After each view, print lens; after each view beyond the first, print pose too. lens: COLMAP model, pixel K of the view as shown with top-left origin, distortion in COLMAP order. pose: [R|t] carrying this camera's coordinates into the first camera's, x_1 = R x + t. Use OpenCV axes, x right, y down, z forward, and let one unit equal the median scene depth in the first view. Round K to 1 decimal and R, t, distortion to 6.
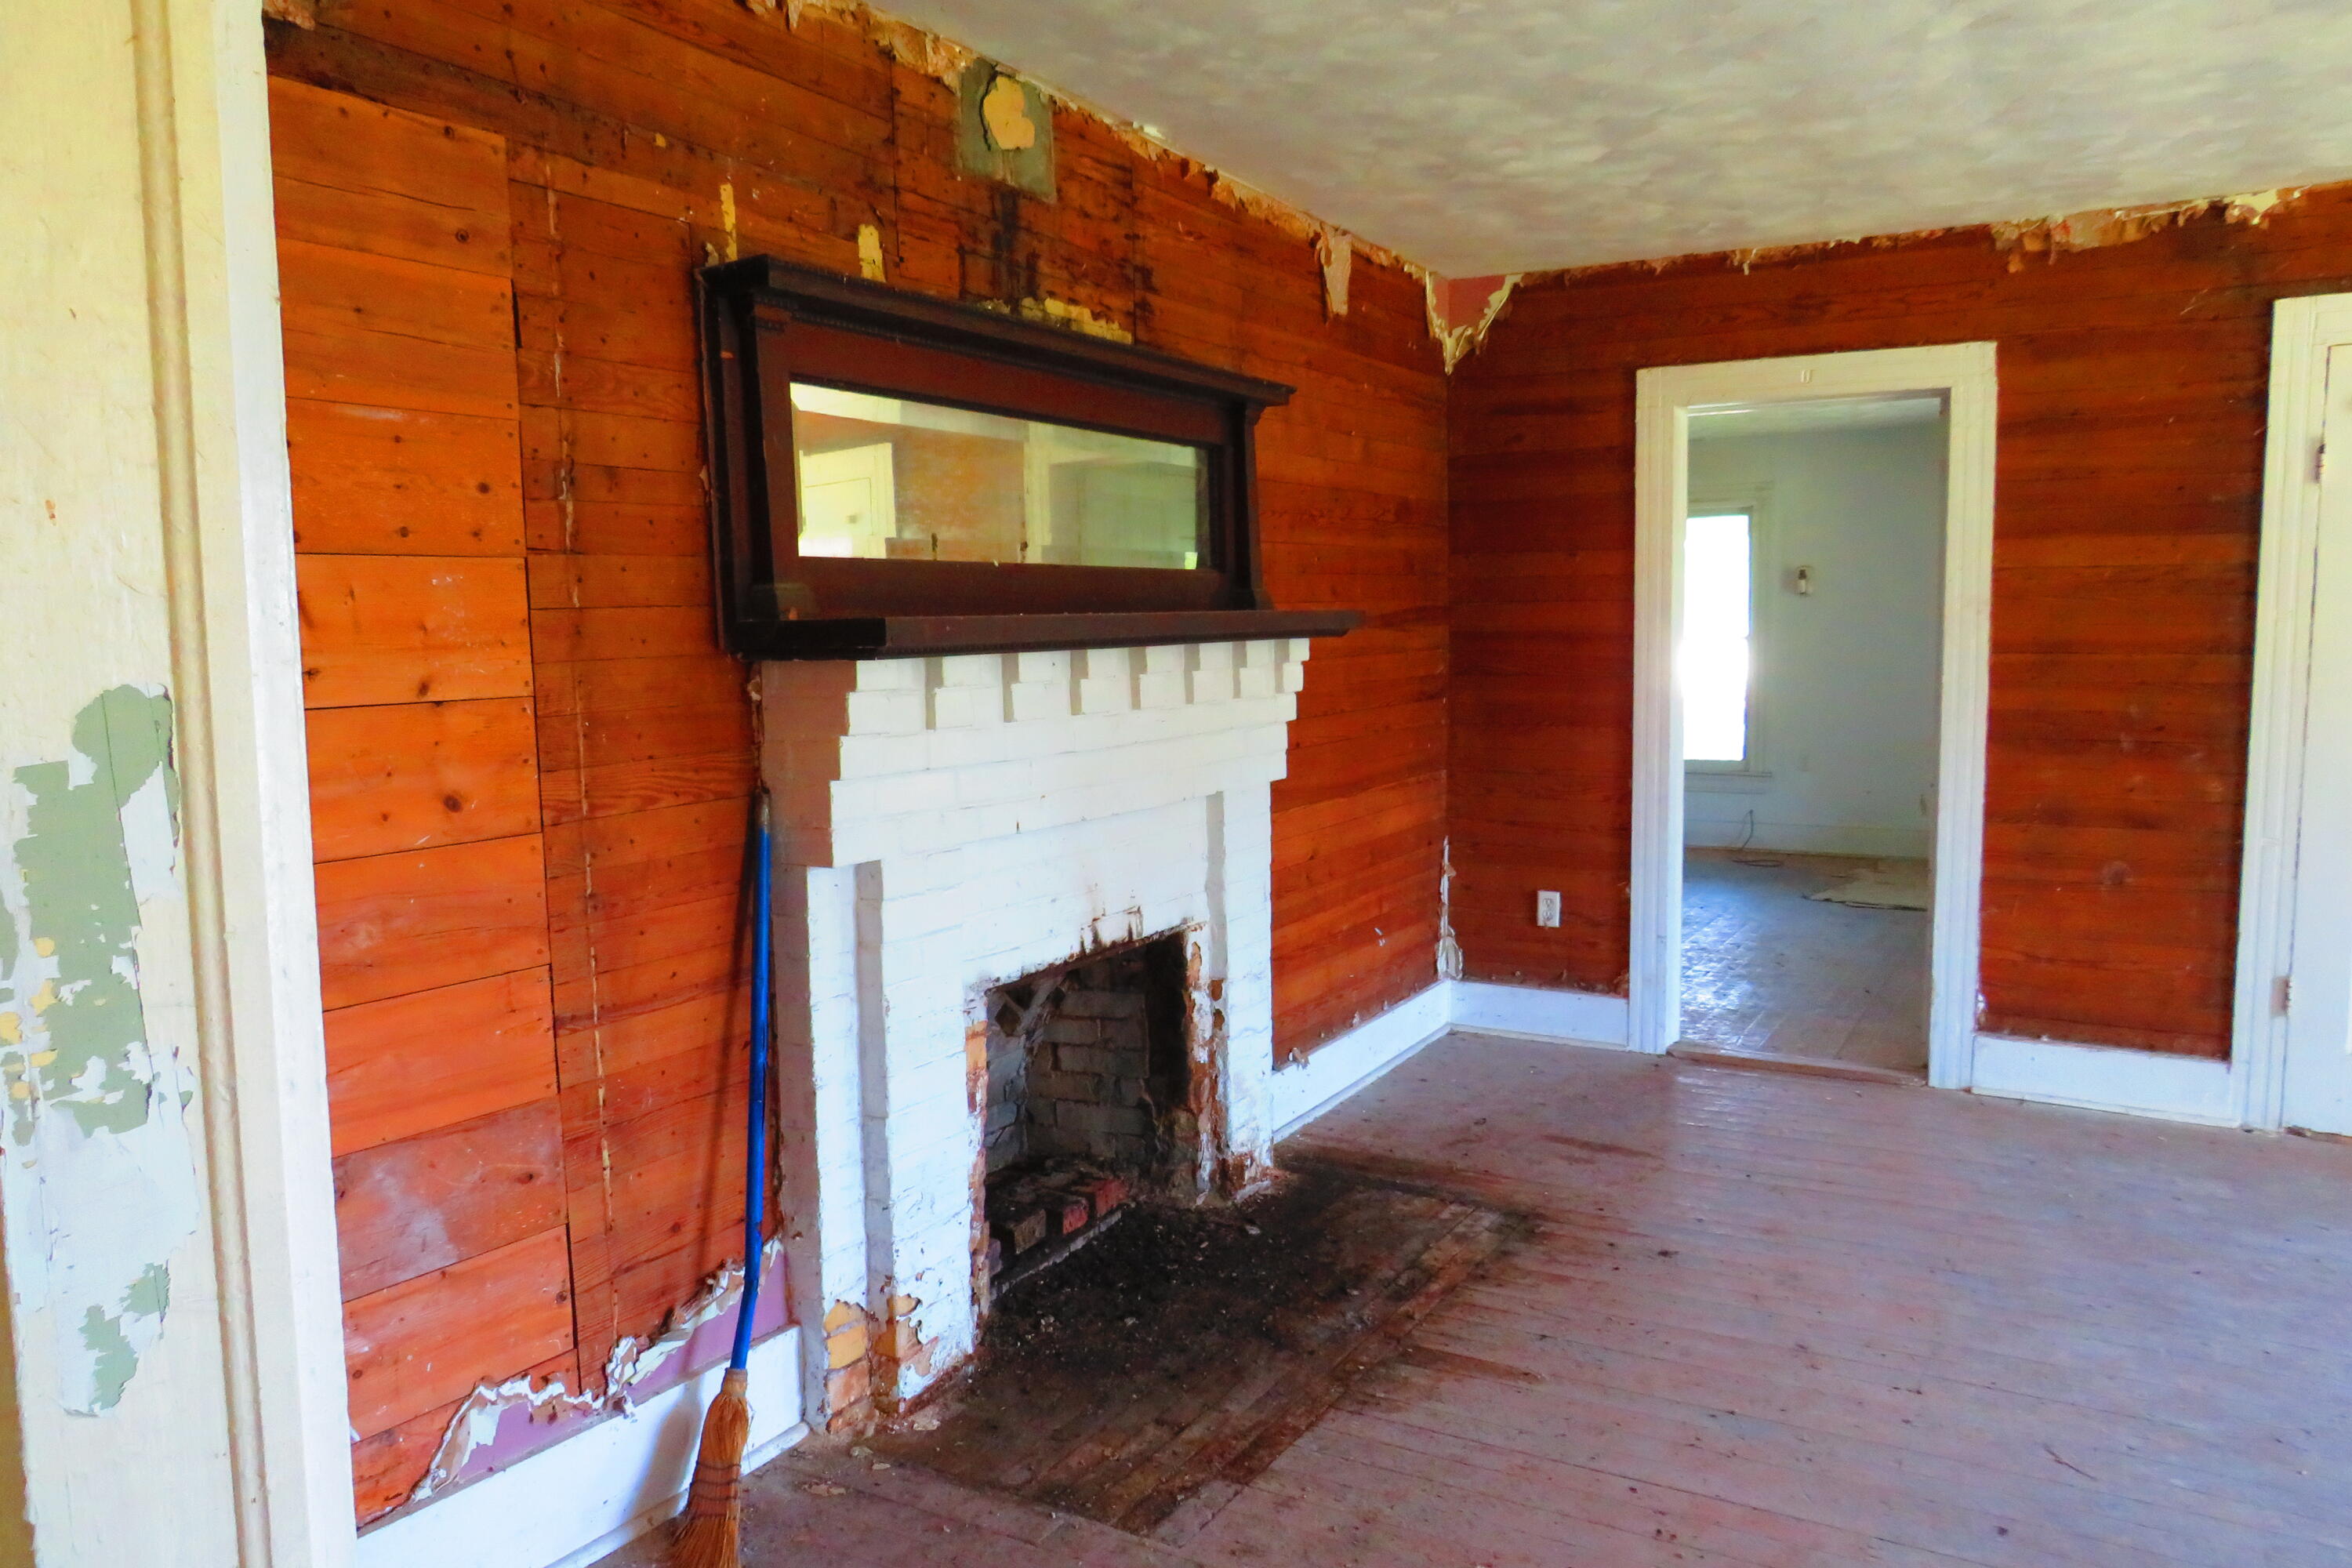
lens RADIAL K [[1646.7, 0, 1183.8], [0, 1646.7, 777.7], [0, 0, 1]] dist [-0.011239, 0.018210]
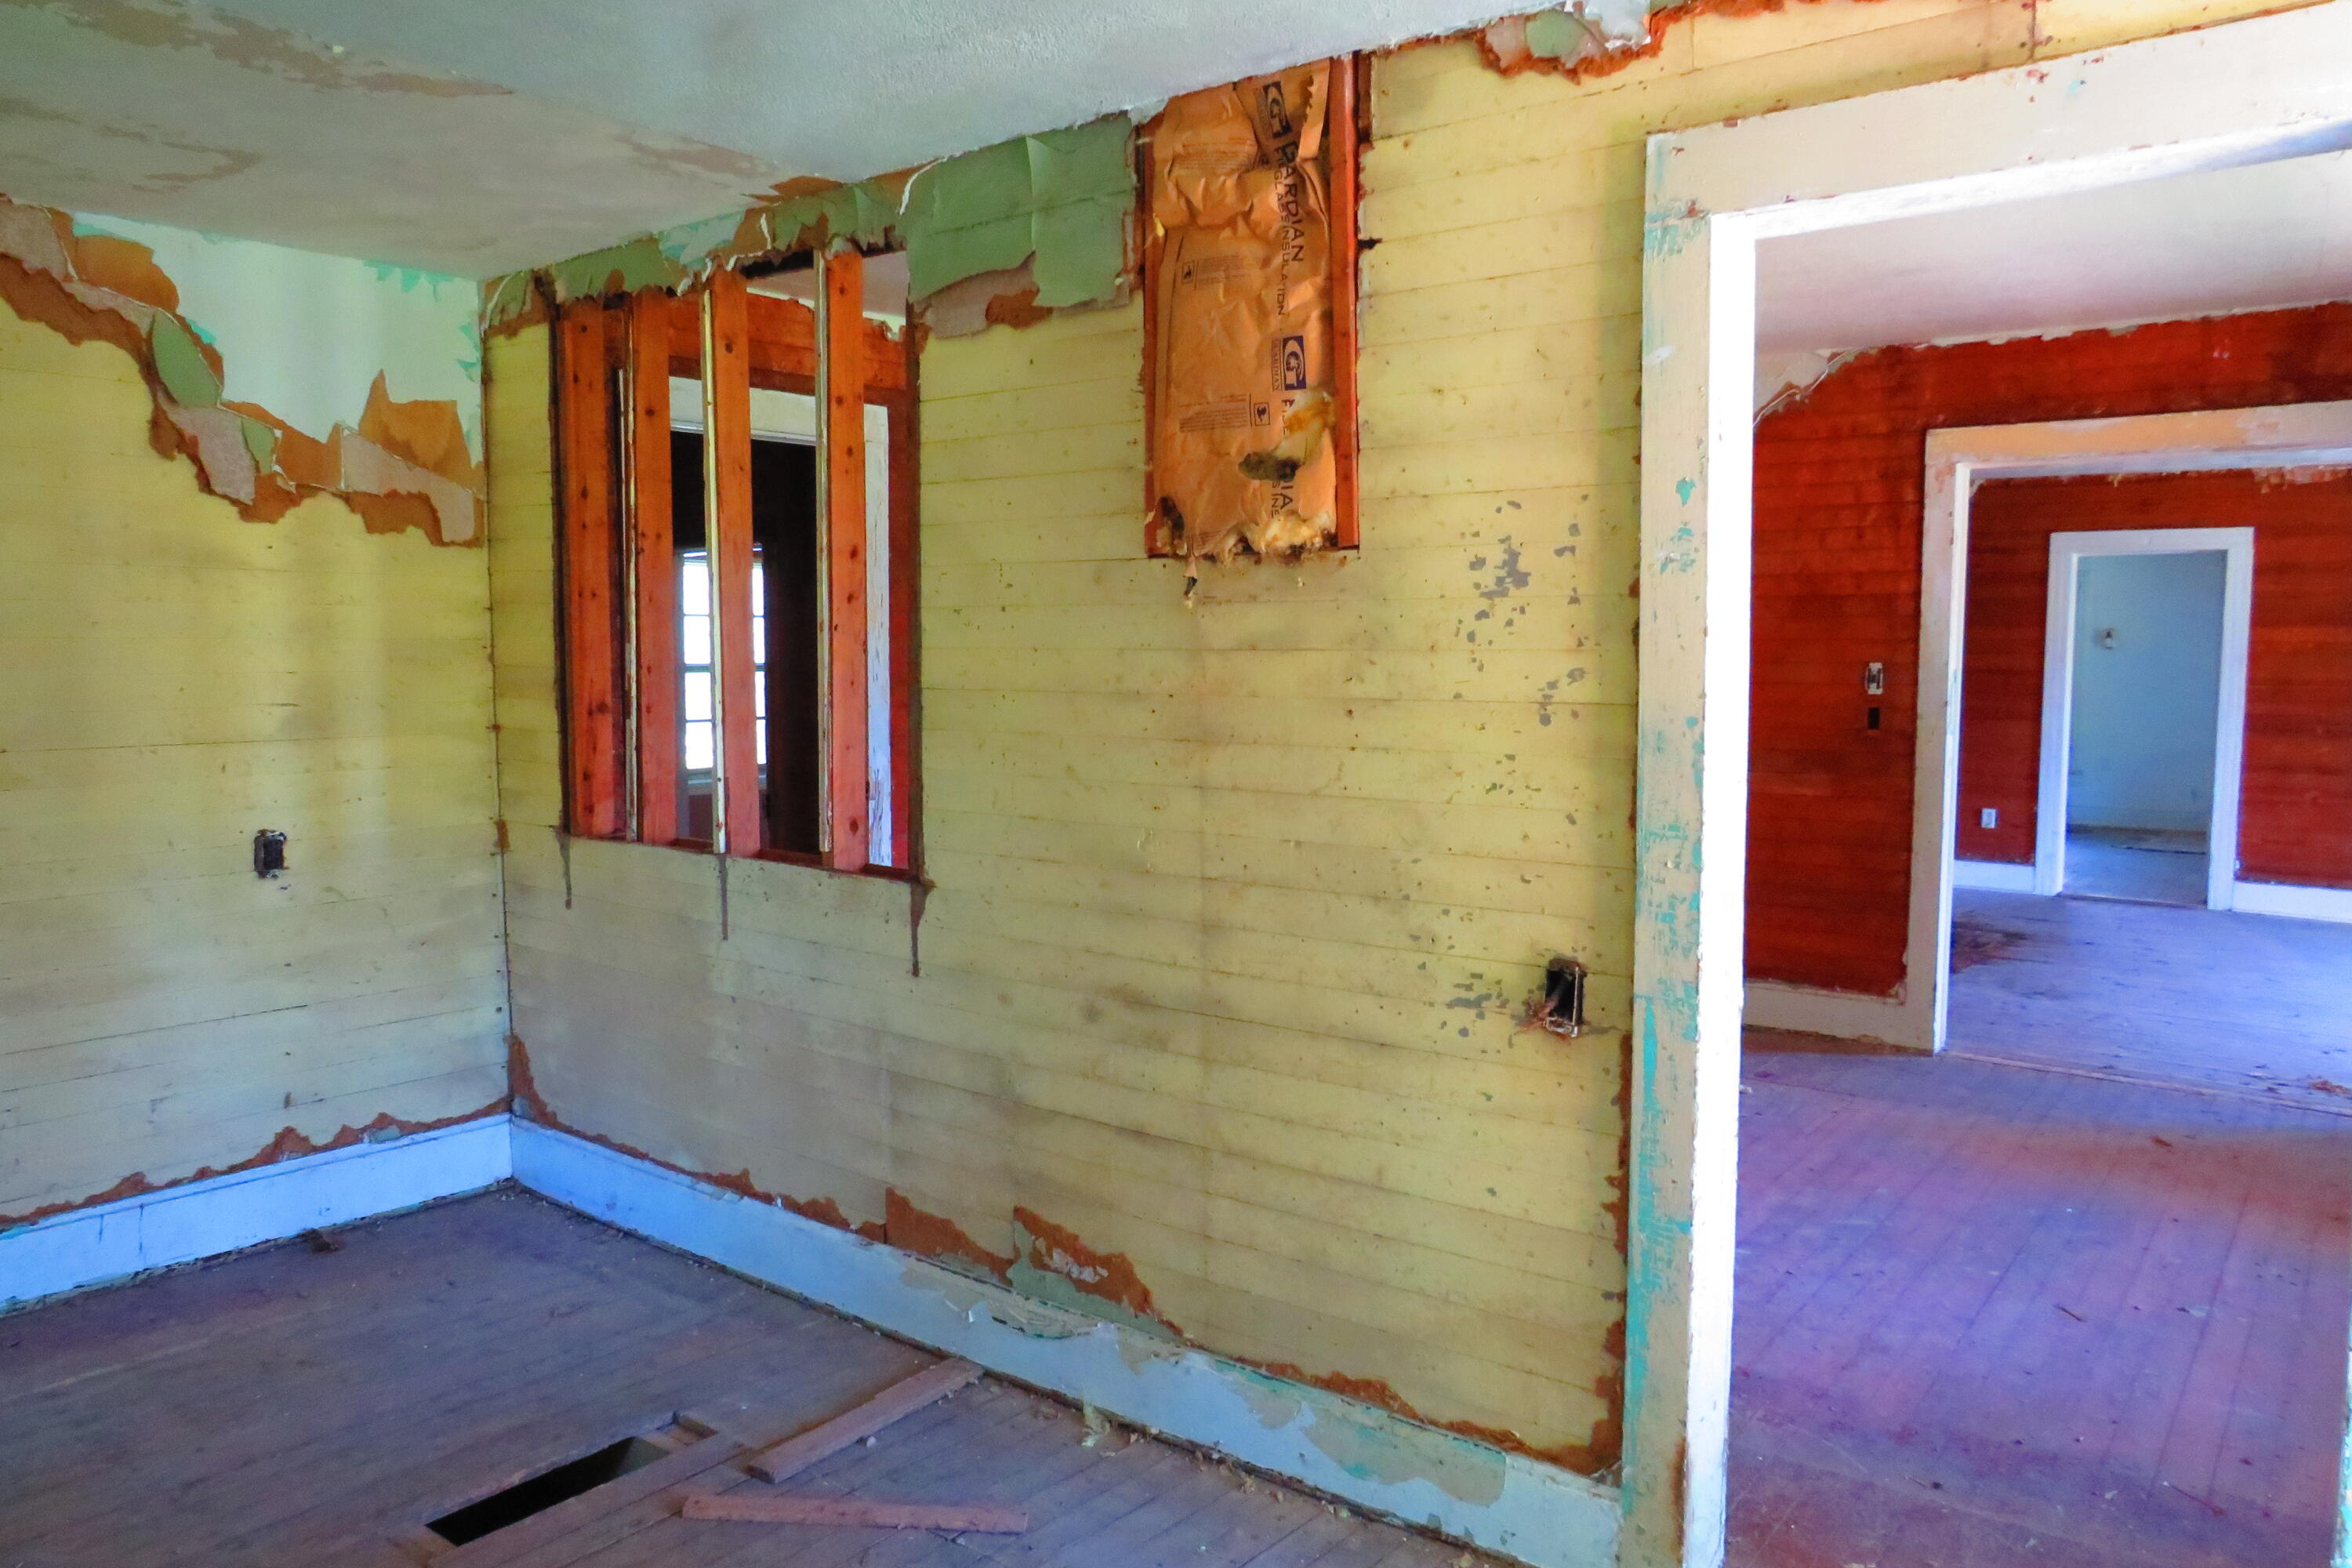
lens RADIAL K [[1646.7, 0, 1178.7], [0, 1646.7, 782.0], [0, 0, 1]] dist [-0.011239, 0.018210]
pose [[0.992692, 0.029100, -0.117114, -0.528408], [-0.030957, 0.999422, -0.014061, 0.104792], [0.116637, 0.017584, 0.993019, -1.068445]]
